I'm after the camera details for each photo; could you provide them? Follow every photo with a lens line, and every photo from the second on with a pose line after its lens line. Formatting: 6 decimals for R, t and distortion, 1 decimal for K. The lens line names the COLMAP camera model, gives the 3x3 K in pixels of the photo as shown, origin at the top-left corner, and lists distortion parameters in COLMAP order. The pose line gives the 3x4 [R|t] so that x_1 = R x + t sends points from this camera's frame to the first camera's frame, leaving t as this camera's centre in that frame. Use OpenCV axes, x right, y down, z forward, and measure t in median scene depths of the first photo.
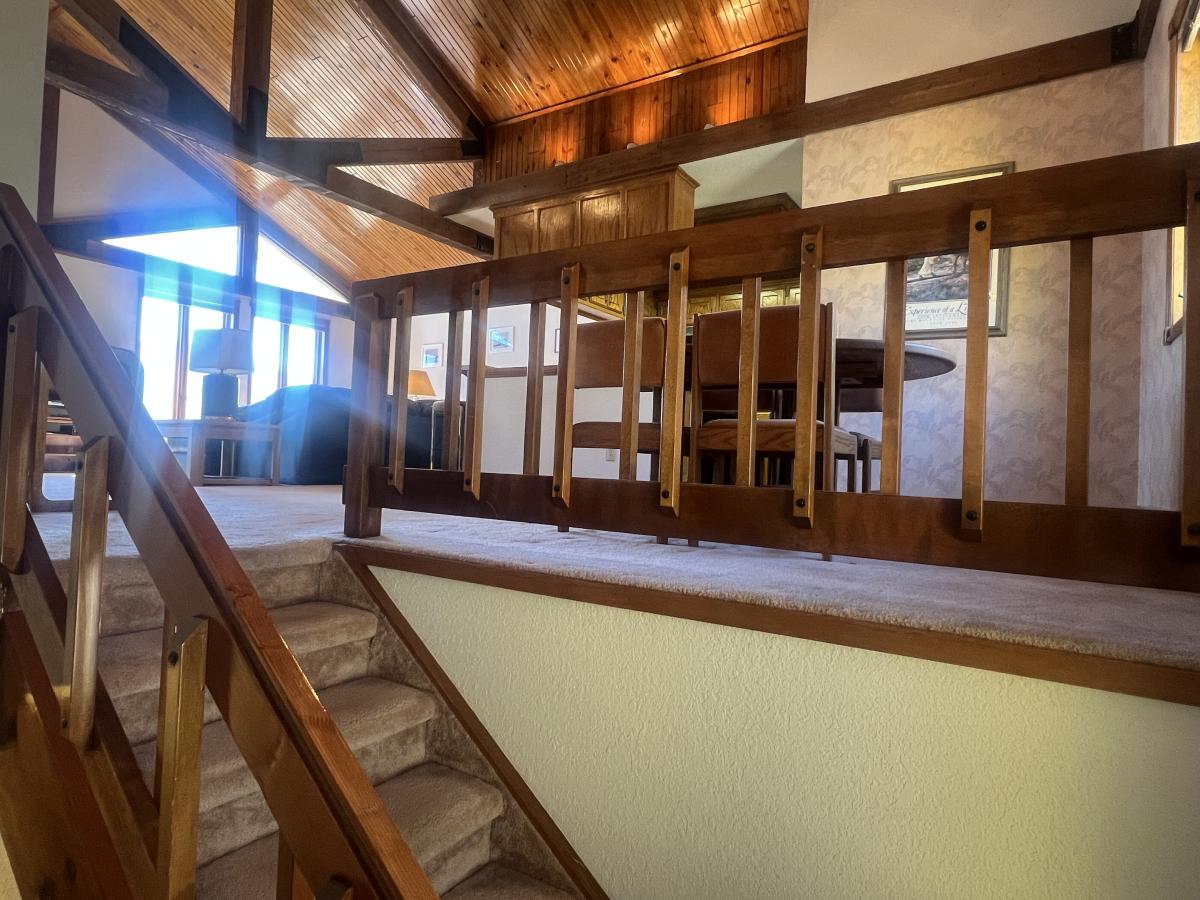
lens RADIAL K [[661.3, 0, 600.0], [0, 661.3, 450.0], [0, 0, 1]] dist [0.002165, 0.000082]
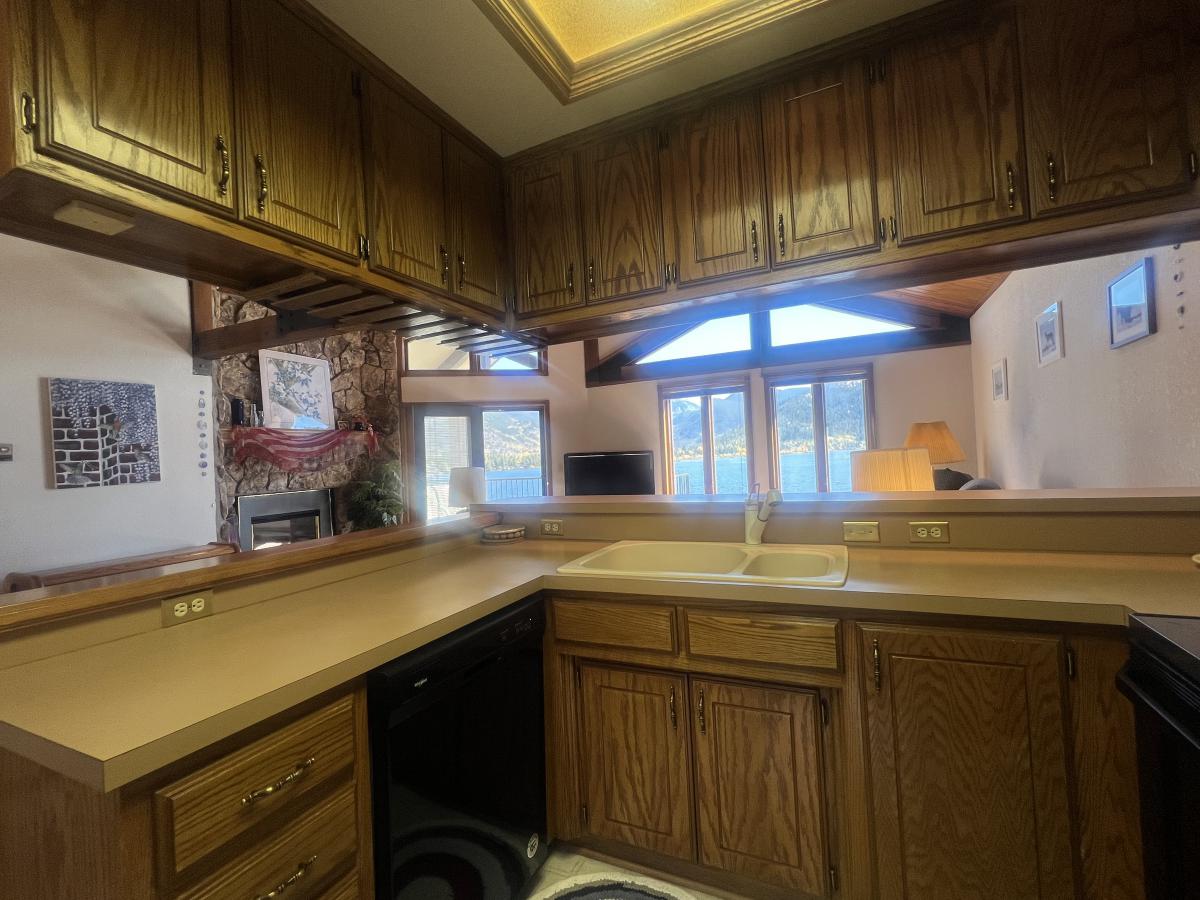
lens RADIAL K [[543.2, 0, 600.0], [0, 543.2, 450.0], [0, 0, 1]] dist [0.000206, 0.000862]
pose [[0.108928, -0.054385, -0.992561, 0.199420], [0.057399, 0.997180, -0.048339, -0.093544], [0.992391, -0.051706, 0.111742, 0.692256]]
